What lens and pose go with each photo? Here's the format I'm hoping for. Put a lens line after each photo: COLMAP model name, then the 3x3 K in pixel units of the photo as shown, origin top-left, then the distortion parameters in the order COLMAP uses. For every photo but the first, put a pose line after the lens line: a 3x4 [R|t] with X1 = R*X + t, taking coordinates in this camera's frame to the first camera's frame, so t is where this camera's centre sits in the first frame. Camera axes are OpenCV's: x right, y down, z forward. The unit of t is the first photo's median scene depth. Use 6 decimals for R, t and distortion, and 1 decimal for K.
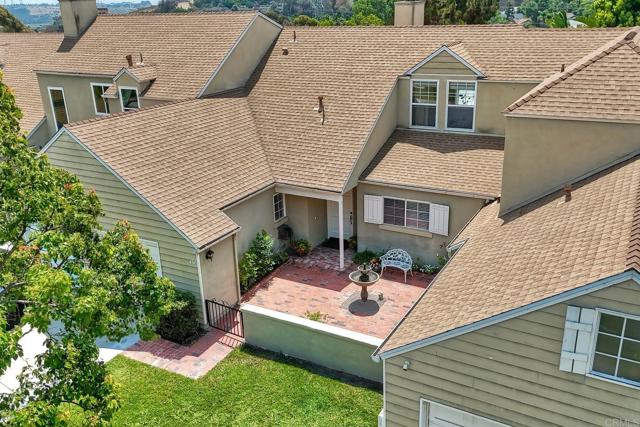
lens RADIAL K [[574.7, 0, 320.0], [0, 574.7, 213.5], [0, 0, 1]] dist [0.088615, -0.102806]
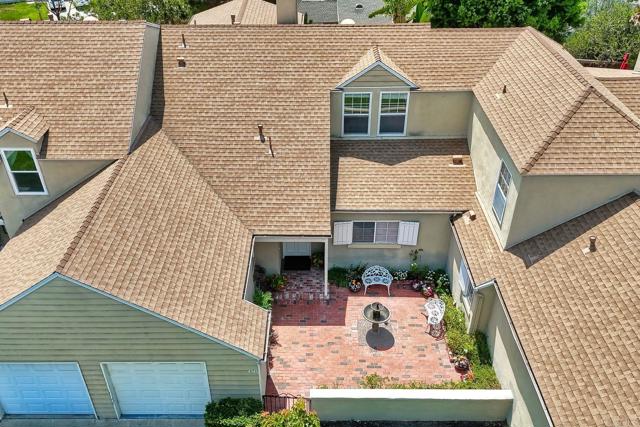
lens RADIAL K [[559.4, 0, 299.9], [0, 559.4, 213.3], [0, 0, 1]] dist [0.100926, -0.138008]
pose [[0.882458, -0.254285, 0.395737, -0.373772], [0.150713, 0.949785, 0.274216, -0.336960], [-0.445594, -0.182341, 0.876469, 0.157252]]
